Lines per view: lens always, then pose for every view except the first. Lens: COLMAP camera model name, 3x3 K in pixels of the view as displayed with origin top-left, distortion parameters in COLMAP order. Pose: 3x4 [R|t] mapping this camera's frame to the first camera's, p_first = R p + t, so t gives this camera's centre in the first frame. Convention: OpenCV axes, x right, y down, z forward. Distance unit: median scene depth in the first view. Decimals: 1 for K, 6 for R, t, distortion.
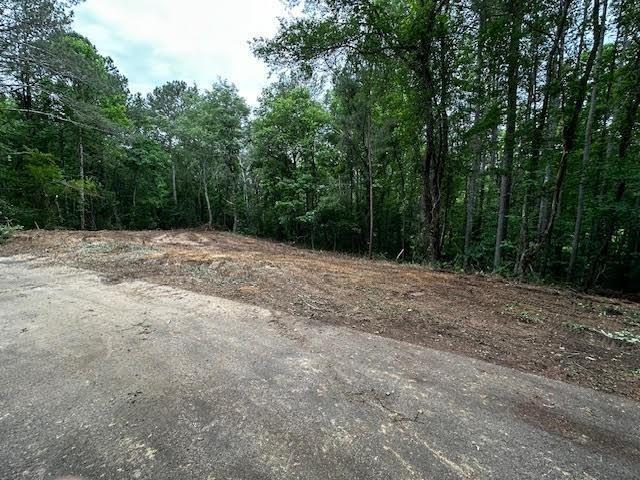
lens RADIAL K [[256.0, 0, 320.0], [0, 256.0, 238.7], [0, 0, 1]] dist [-0.001041, 0.000155]
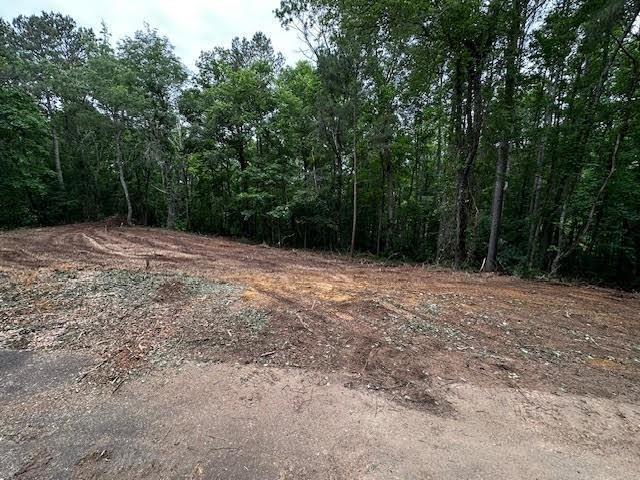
lens RADIAL K [[256.0, 0, 319.8], [0, 256.0, 238.5], [0, 0, 1]] dist [-0.001041, 0.000155]
pose [[0.942540, -0.024874, 0.333167, -0.167211], [0.012036, 0.999105, 0.040545, -0.022048], [-0.333878, -0.034205, 0.941996, 0.091913]]
